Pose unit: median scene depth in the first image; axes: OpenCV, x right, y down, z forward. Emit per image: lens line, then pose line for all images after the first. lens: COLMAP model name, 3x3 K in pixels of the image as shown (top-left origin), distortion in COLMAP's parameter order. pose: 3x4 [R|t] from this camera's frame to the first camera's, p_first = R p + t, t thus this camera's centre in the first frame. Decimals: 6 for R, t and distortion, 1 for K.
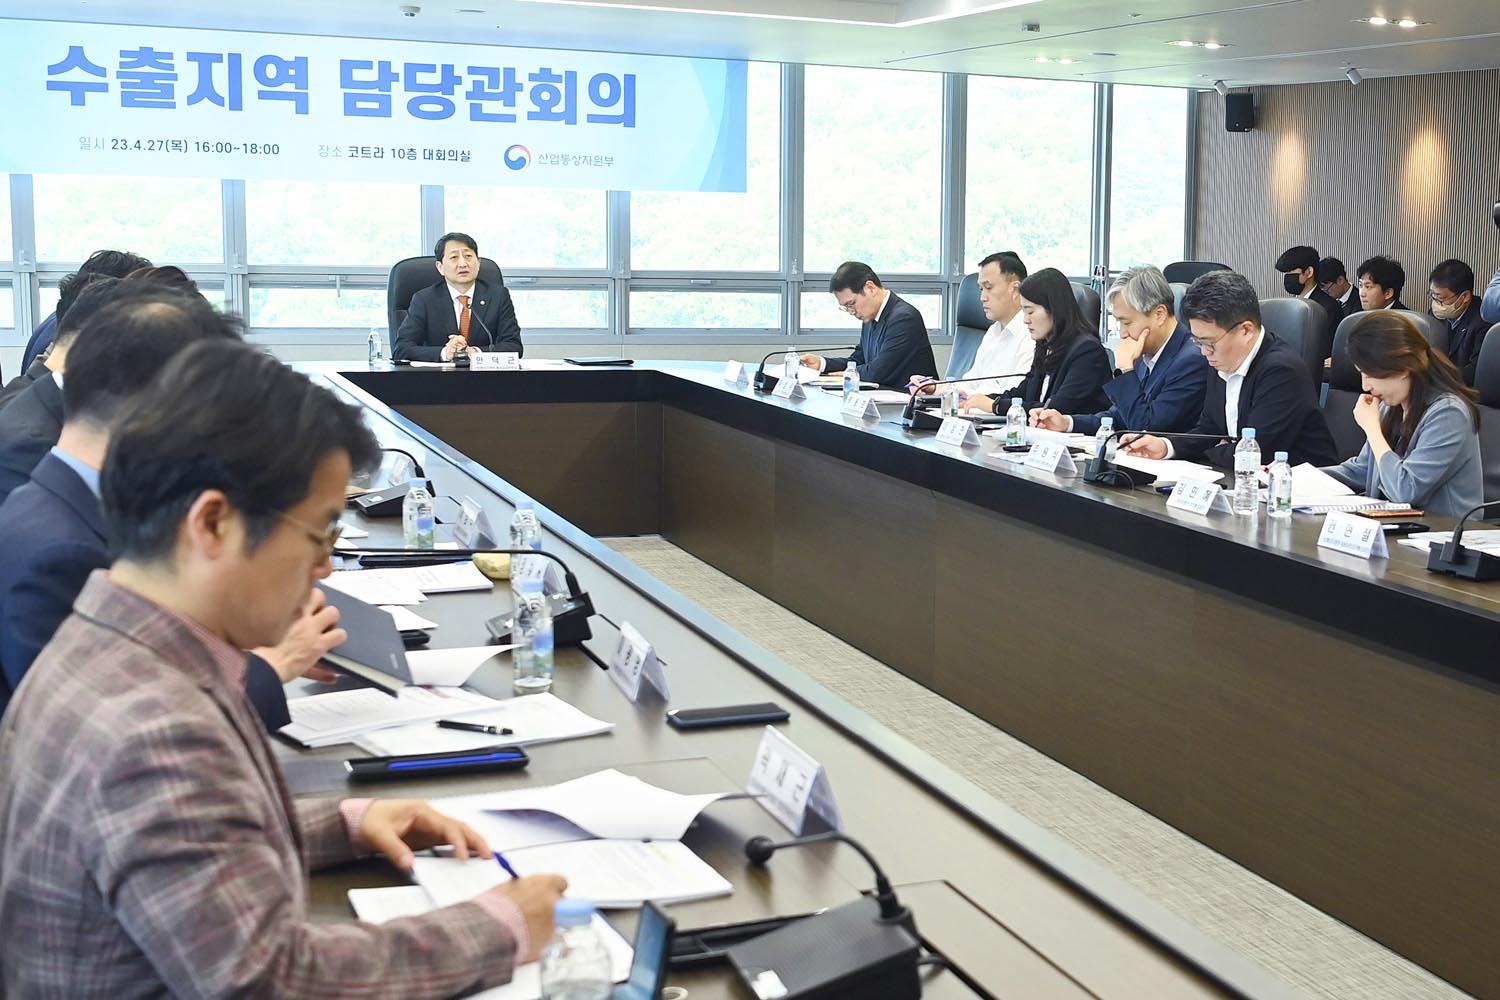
lens RADIAL K [[1834.1, 0, 750.0], [0, 1834.1, 500.0], [0, 0, 1]] dist [-0.030502, 0.024627]
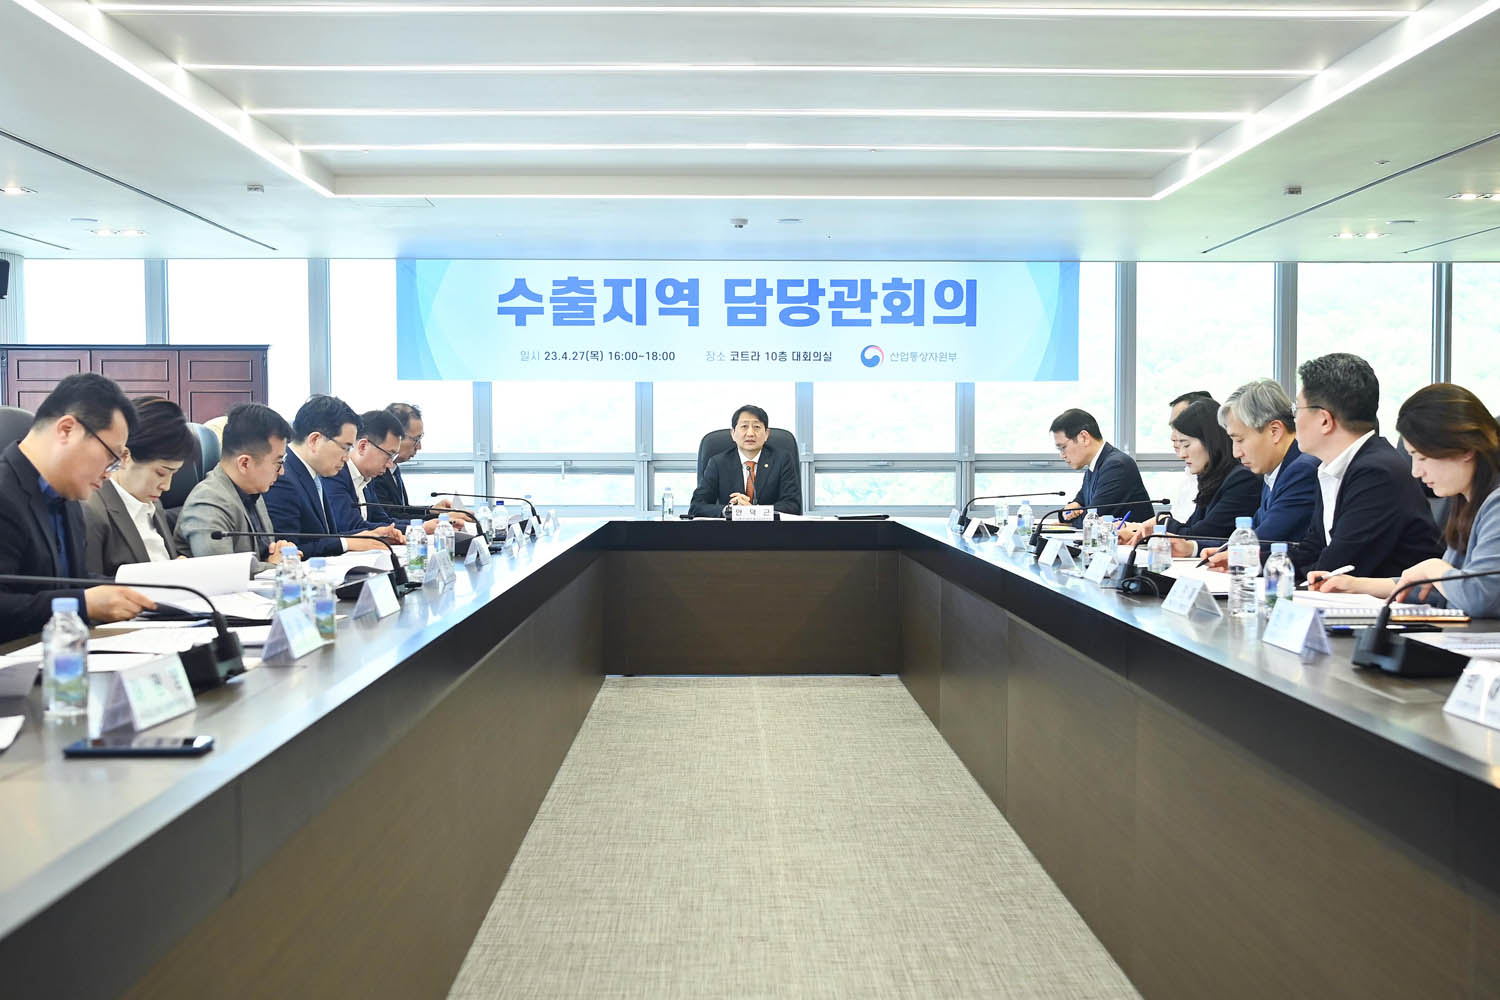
lens RADIAL K [[1509.3, 0, 750.3], [0, 1509.3, 536.8], [0, 0, 1]] dist [0.012983, 0.008006]
pose [[0.941794, 0.000836, -0.336190, 0.121004], [-0.035454, 0.994668, -0.096845, 0.019694], [0.334316, 0.103127, 0.936802, 0.104041]]
